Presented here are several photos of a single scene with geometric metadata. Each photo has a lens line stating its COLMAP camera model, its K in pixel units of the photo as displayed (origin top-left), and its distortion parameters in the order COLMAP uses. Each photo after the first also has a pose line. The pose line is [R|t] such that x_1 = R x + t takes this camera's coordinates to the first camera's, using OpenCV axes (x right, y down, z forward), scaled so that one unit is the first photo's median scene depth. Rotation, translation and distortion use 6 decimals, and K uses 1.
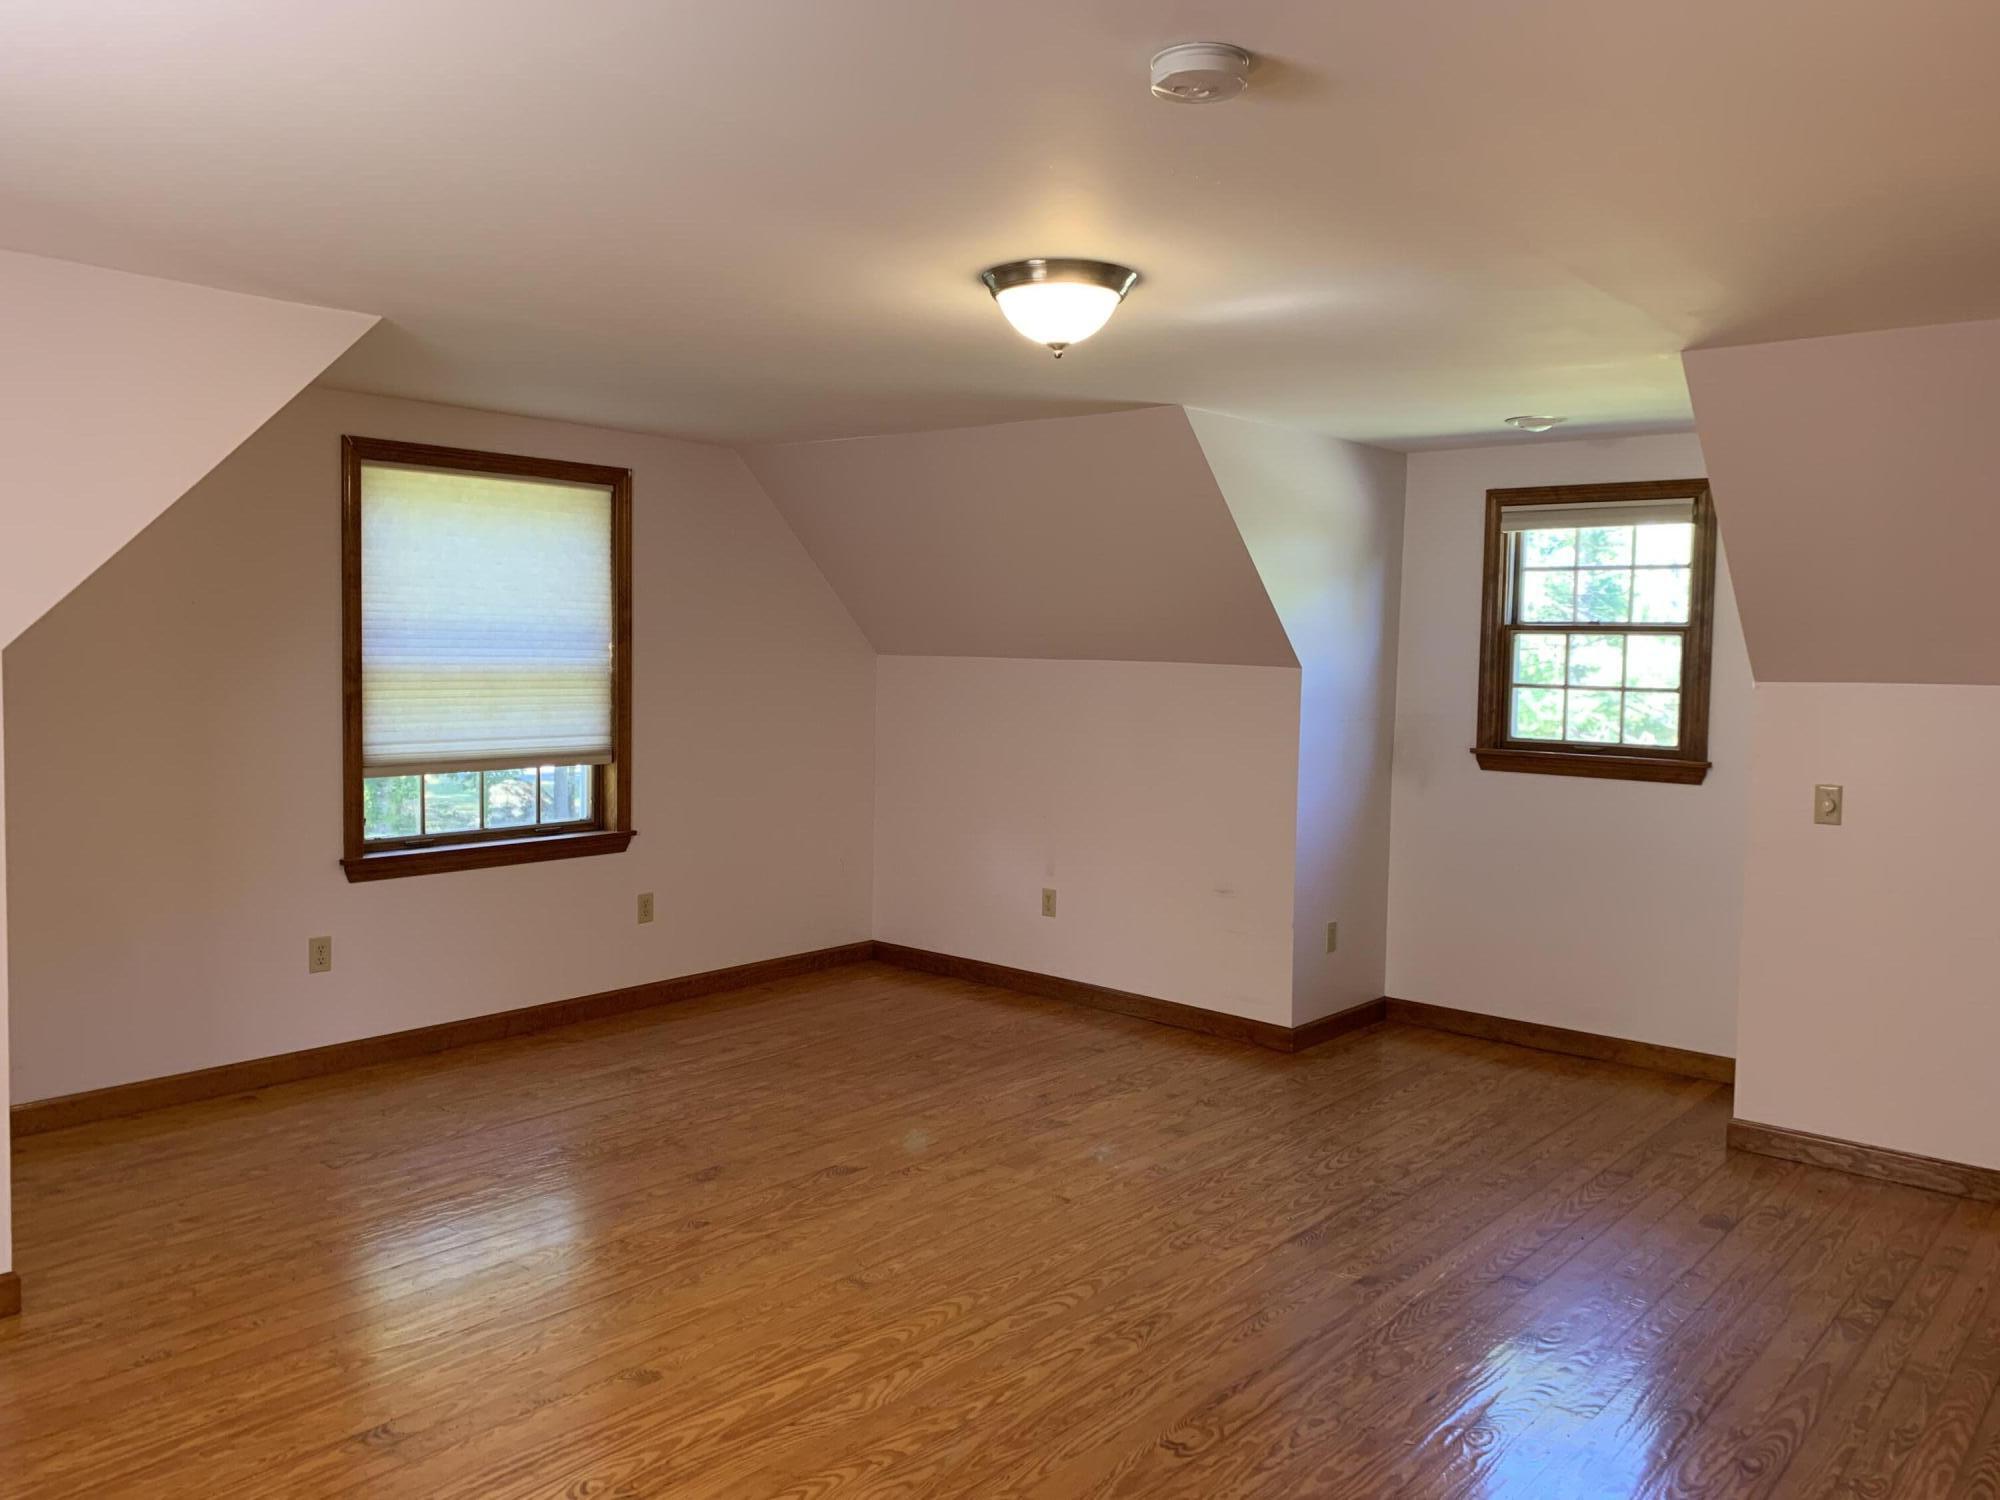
lens RADIAL K [[1565.5, 0, 1000.0], [0, 1565.5, 750.0], [0, 0, 1]] dist [0.041151, 0.001531]
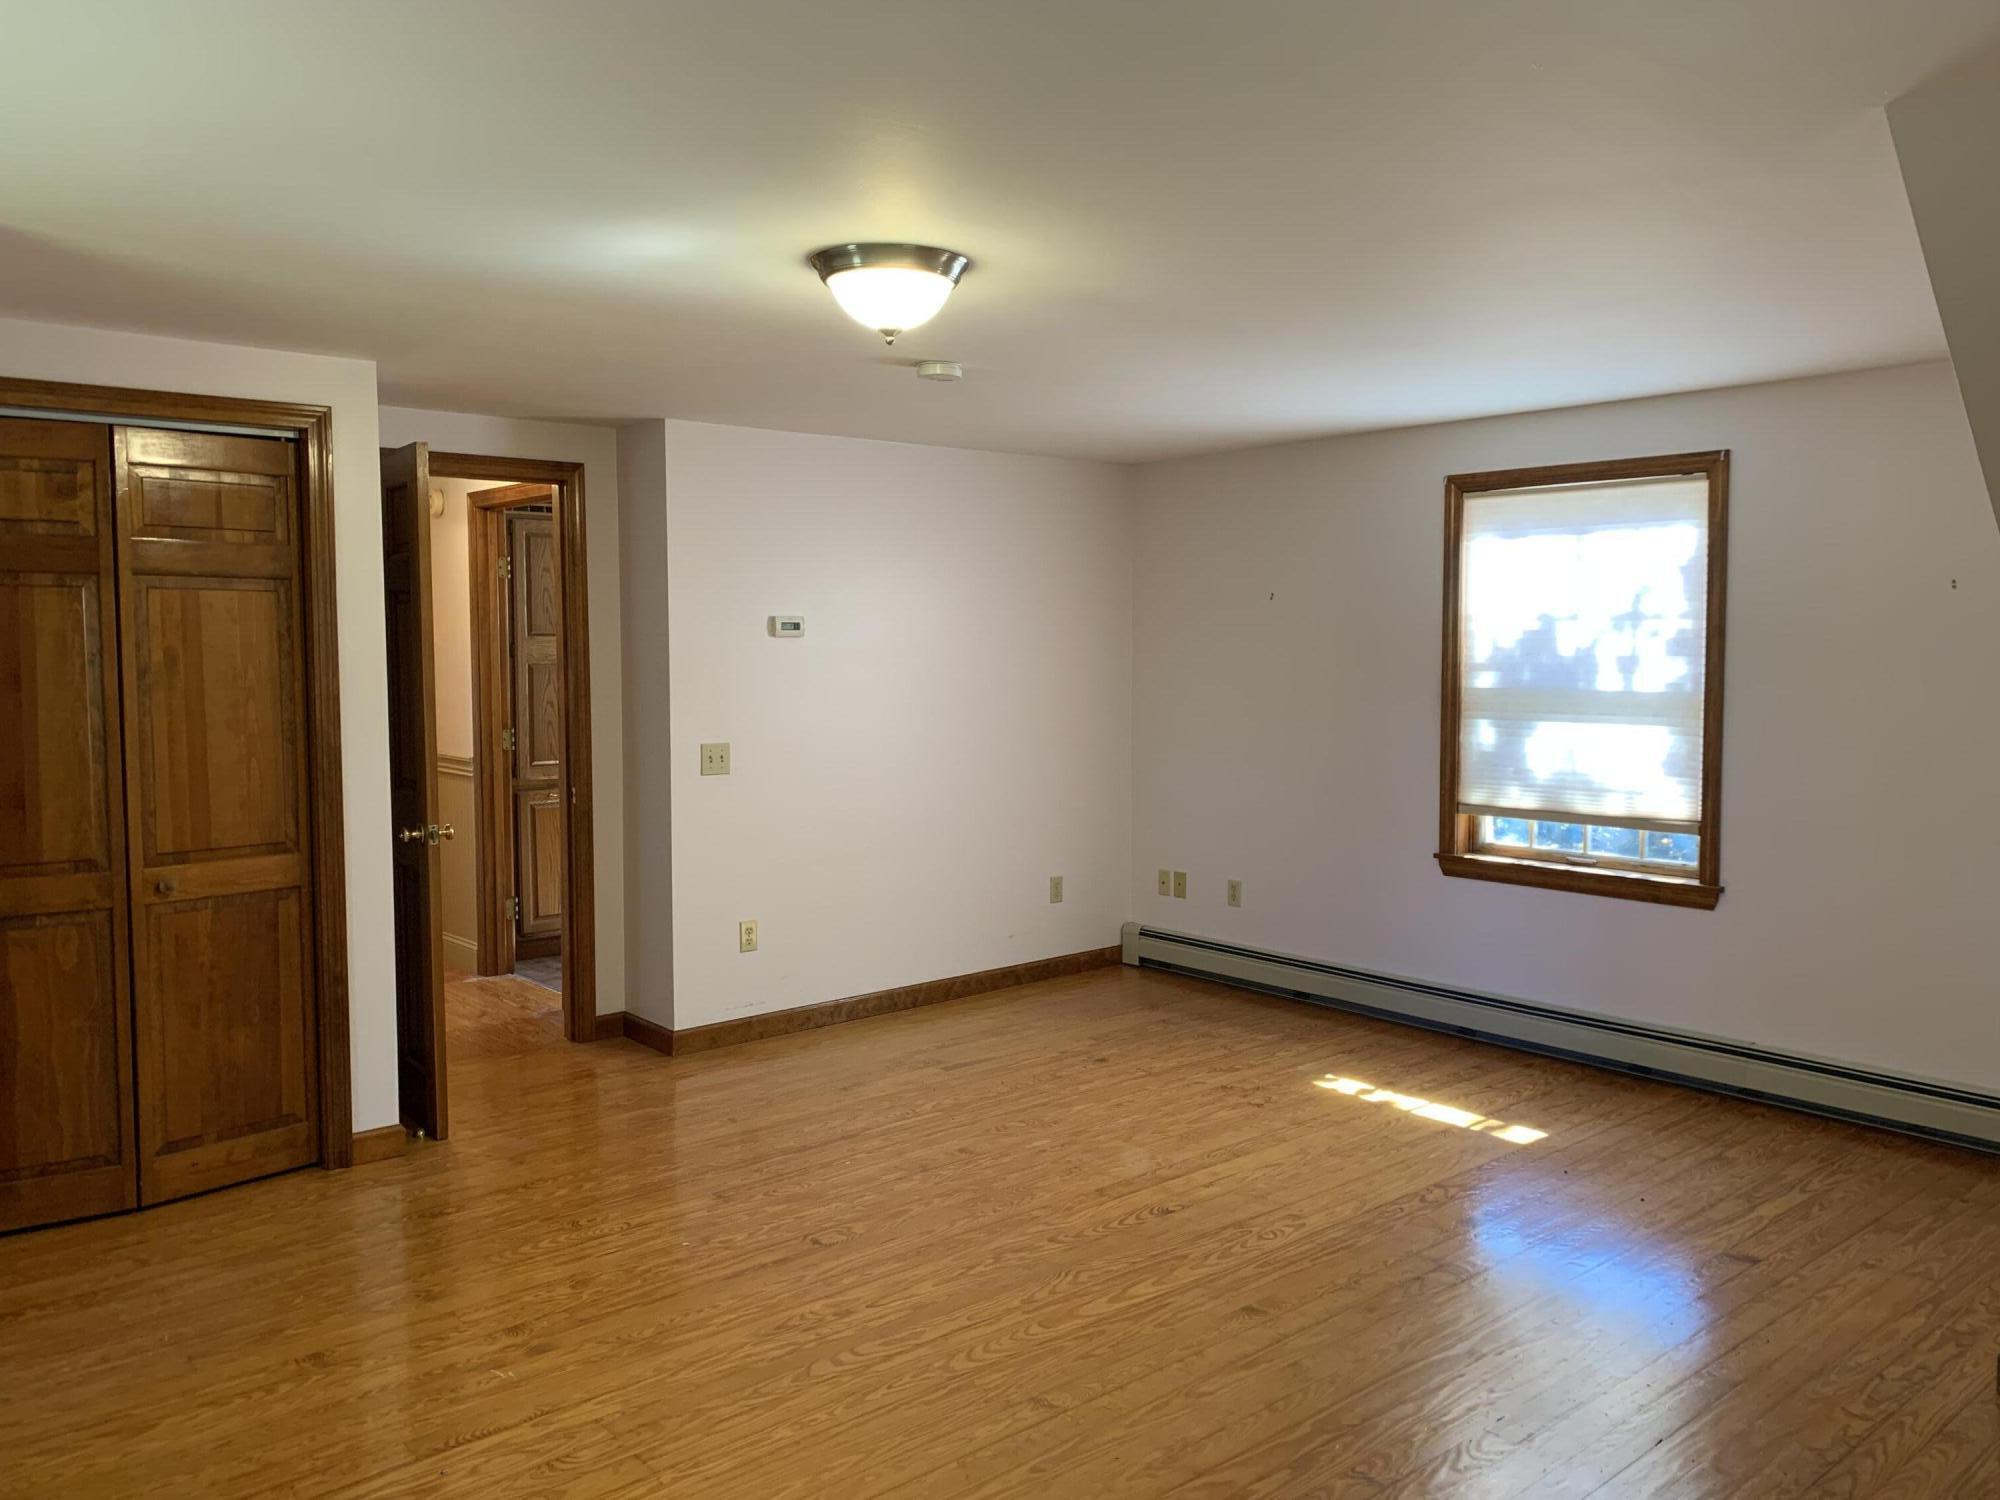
lens RADIAL K [[1565.5, 0, 1000.0], [0, 1565.5, 750.0], [0, 0, 1]] dist [0.041151, 0.001531]
pose [[-0.987261, -0.027826, 0.156654, -0.191753], [-0.006210, 0.990577, 0.136819, -0.133937], [-0.158985, 0.134104, -0.978131, 1.982698]]
